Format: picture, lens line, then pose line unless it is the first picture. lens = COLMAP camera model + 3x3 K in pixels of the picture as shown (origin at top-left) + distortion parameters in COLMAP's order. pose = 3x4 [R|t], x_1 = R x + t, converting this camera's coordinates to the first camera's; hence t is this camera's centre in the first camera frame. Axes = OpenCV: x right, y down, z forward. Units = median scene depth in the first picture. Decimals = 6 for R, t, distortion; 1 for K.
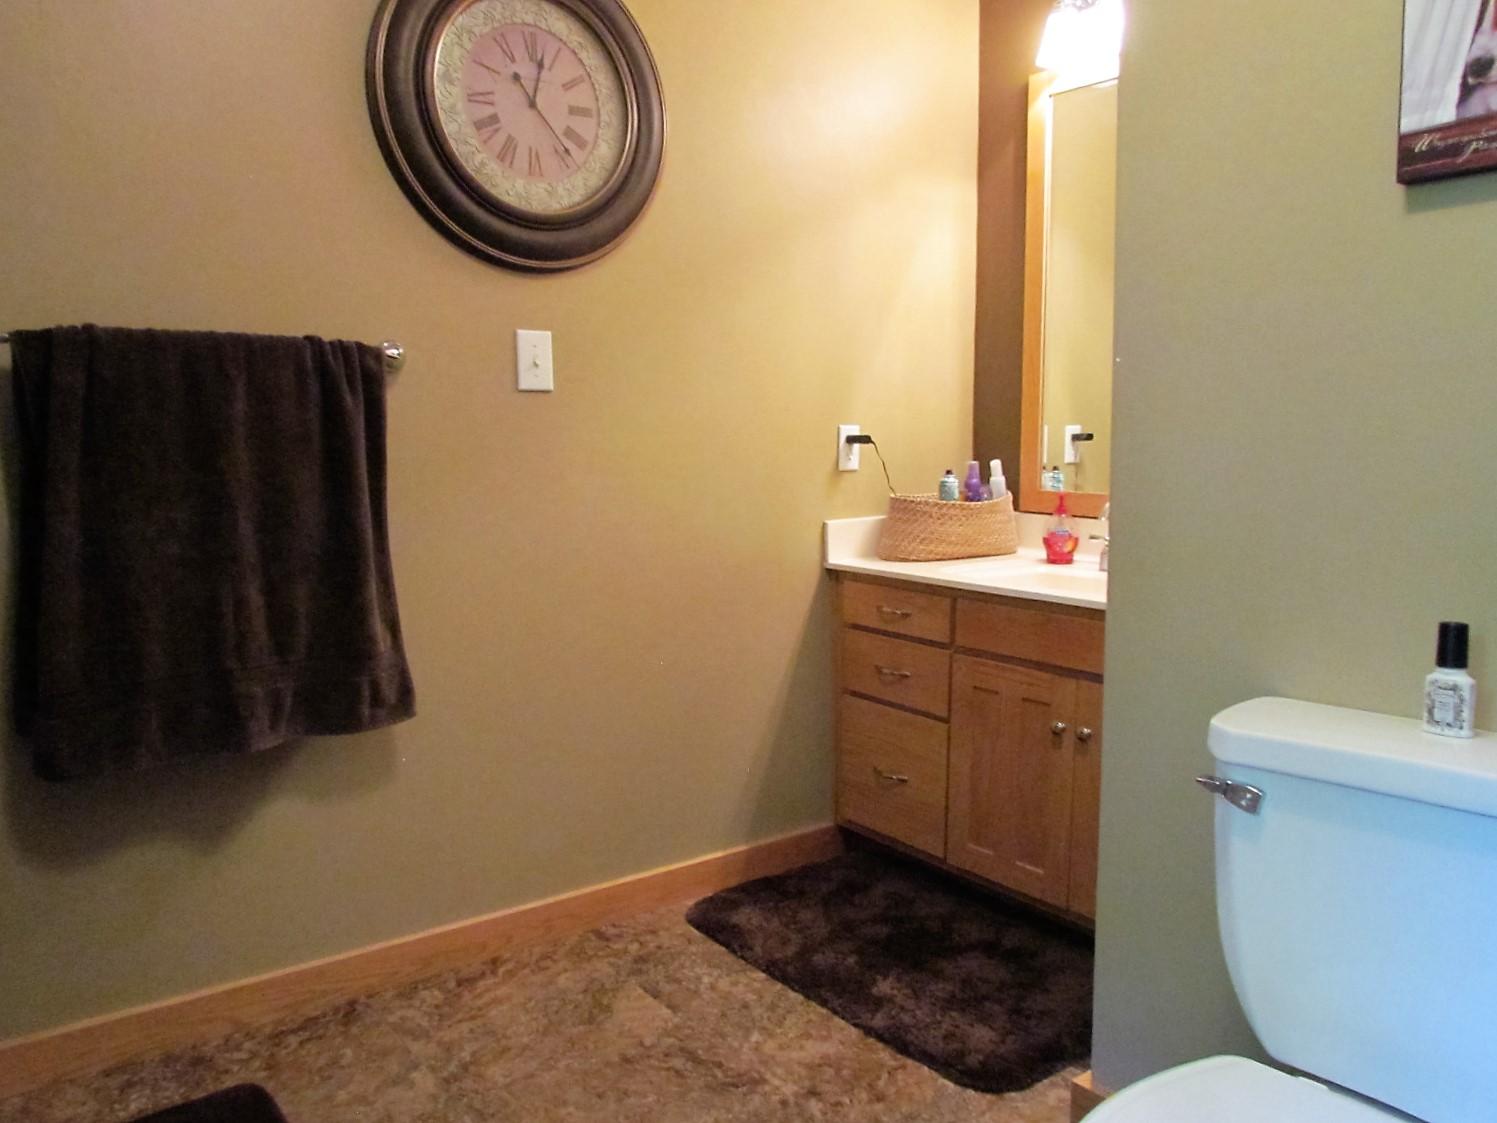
lens RADIAL K [[1128.9, 0, 750.1], [0, 1128.9, 566.1], [0, 0, 1]] dist [-0.033078, 0.015485]
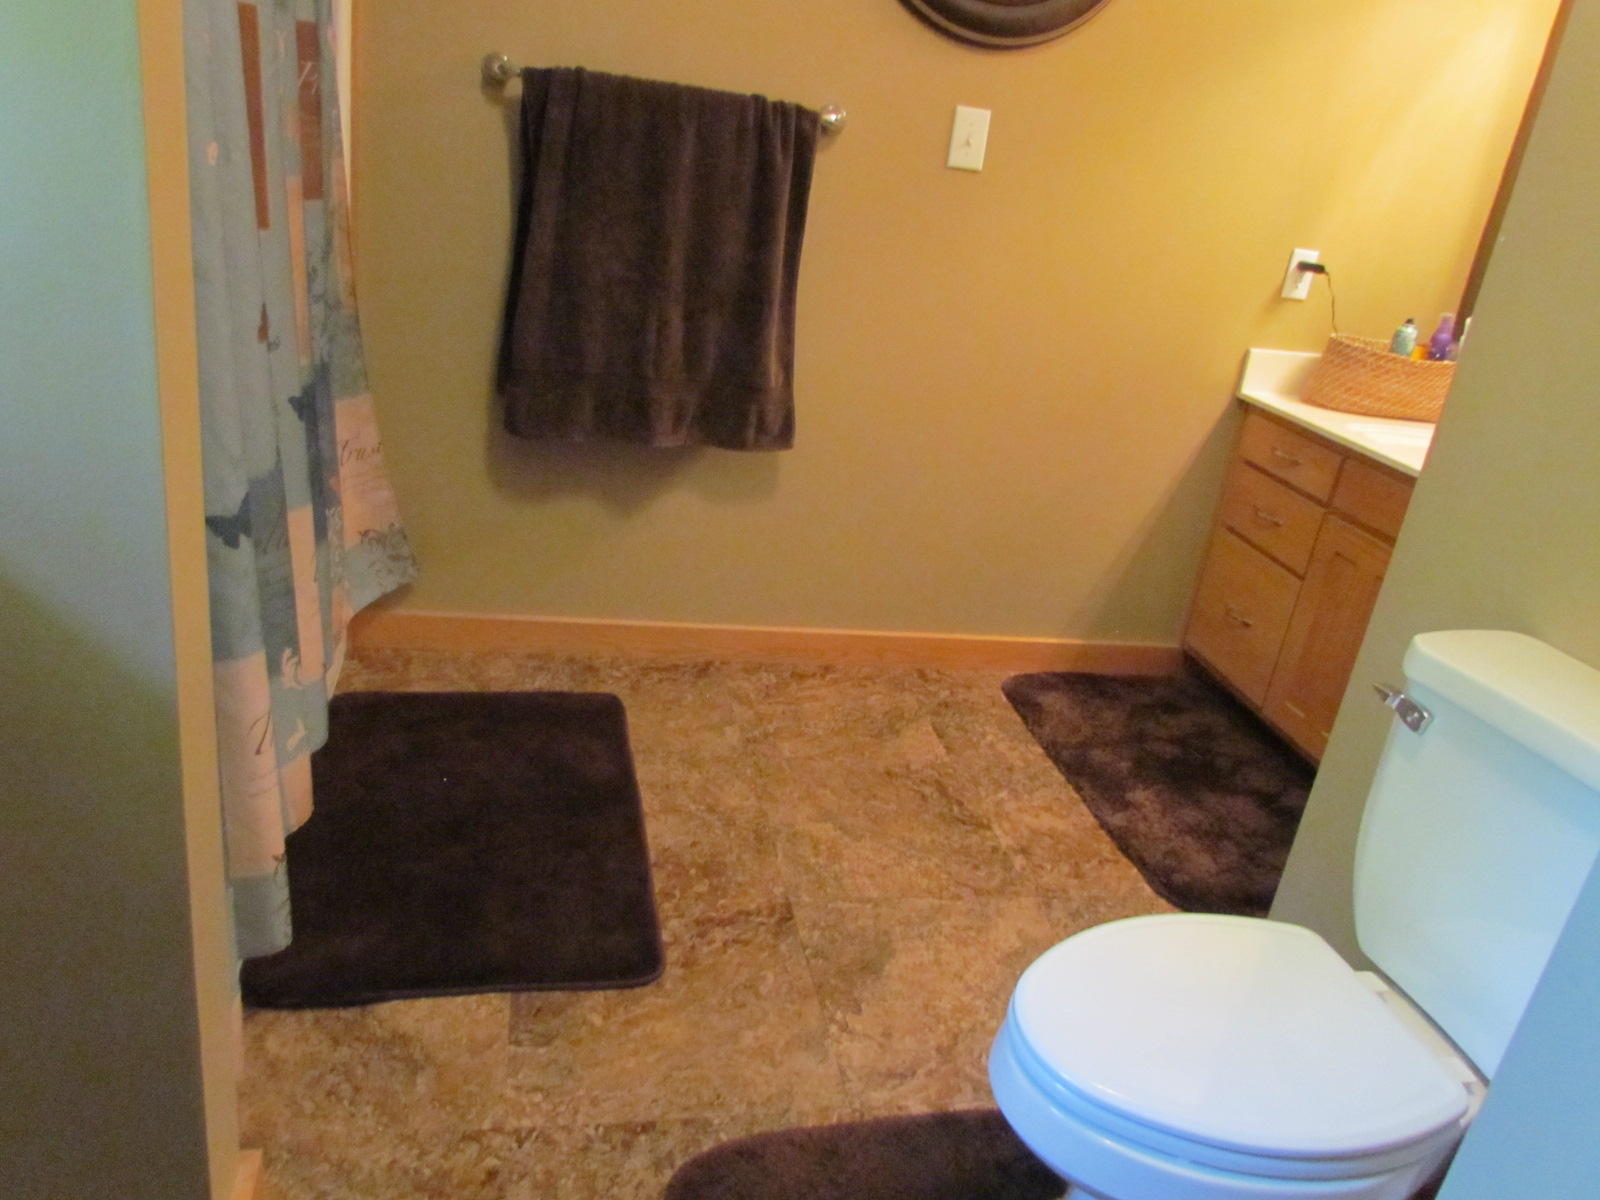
lens RADIAL K [[1138.4, 0, 801.1], [0, 1138.4, 597.4], [0, 0, 1]] dist [-0.024141, 0.004222]
pose [[0.891925, 0.275918, -0.358245, 0.175899], [-0.182717, 0.944612, 0.272621, -0.044153], [0.413623, -0.177700, 0.892938, -0.074727]]
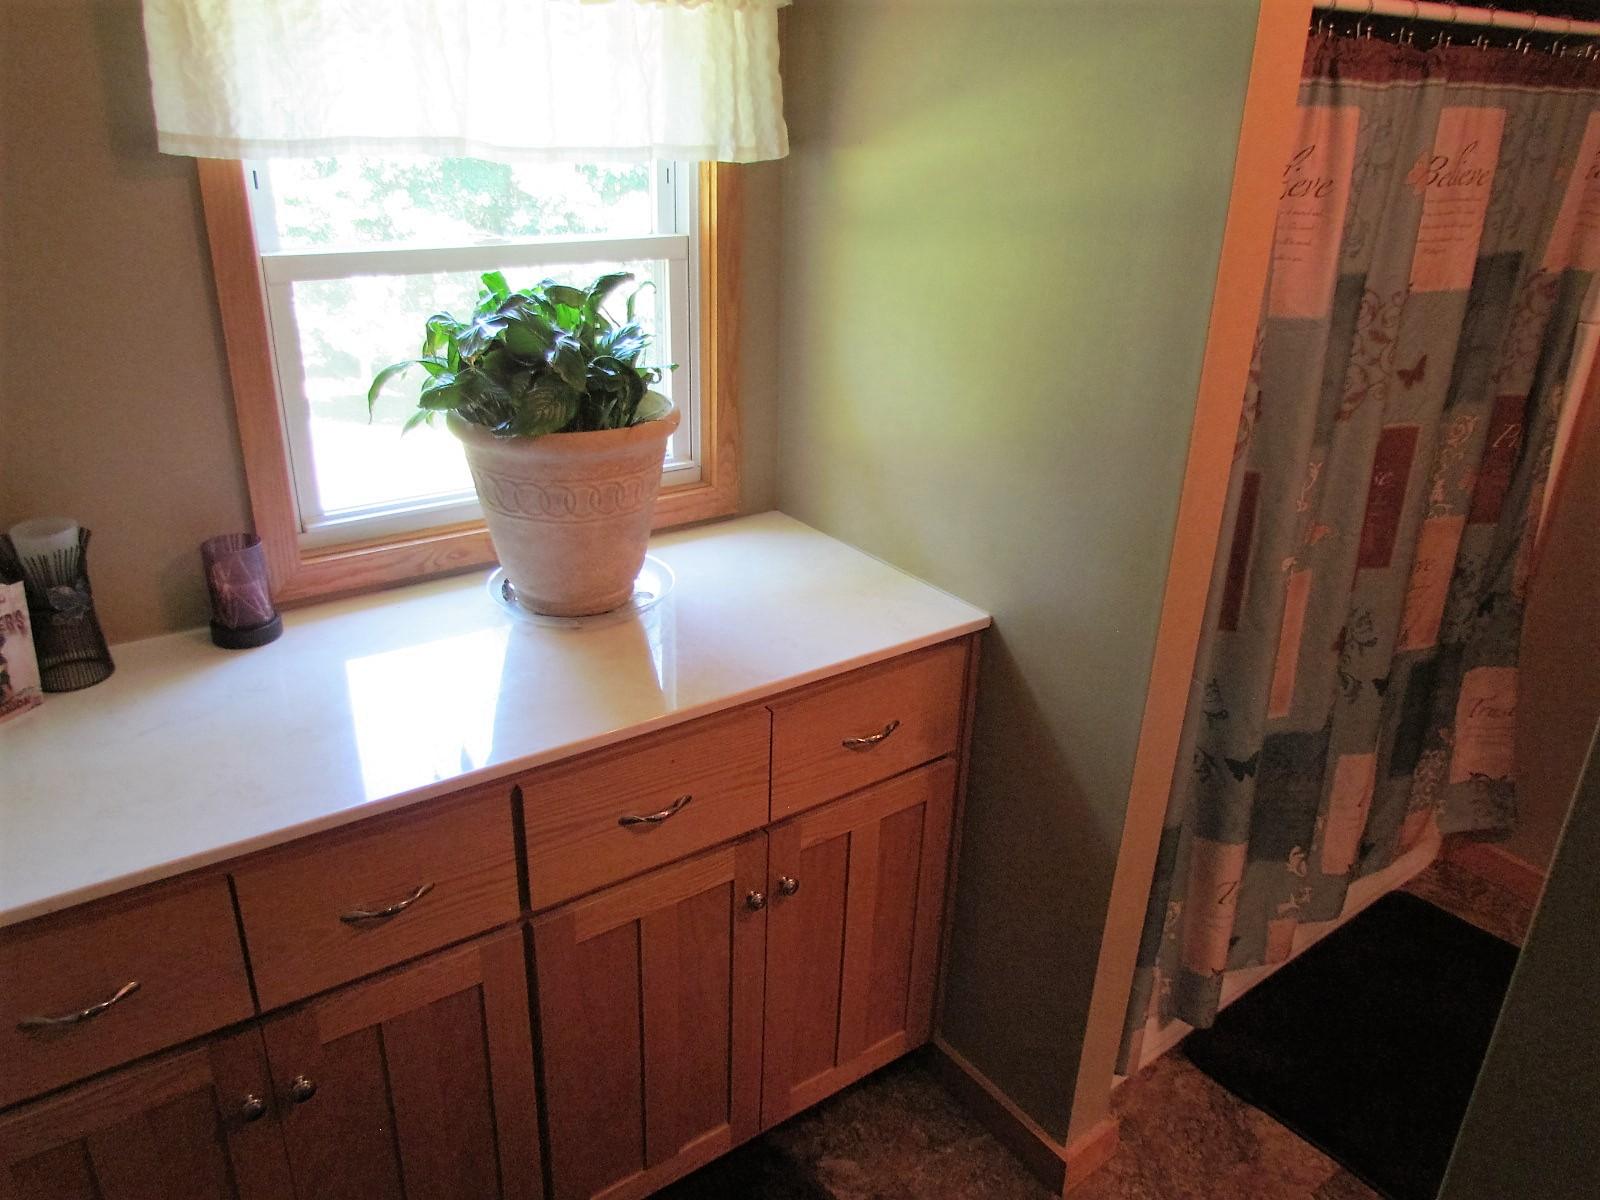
lens RADIAL K [[1138.4, 0, 797.7], [0, 1138.4, 597.0], [0, 0, 1]] dist [-0.024141, 0.004222]
pose [[-0.029480, 0.391199, -0.919834, 0.540902], [-0.138733, 0.909726, 0.391347, -0.329765], [0.989891, 0.139148, 0.027453, -0.082617]]
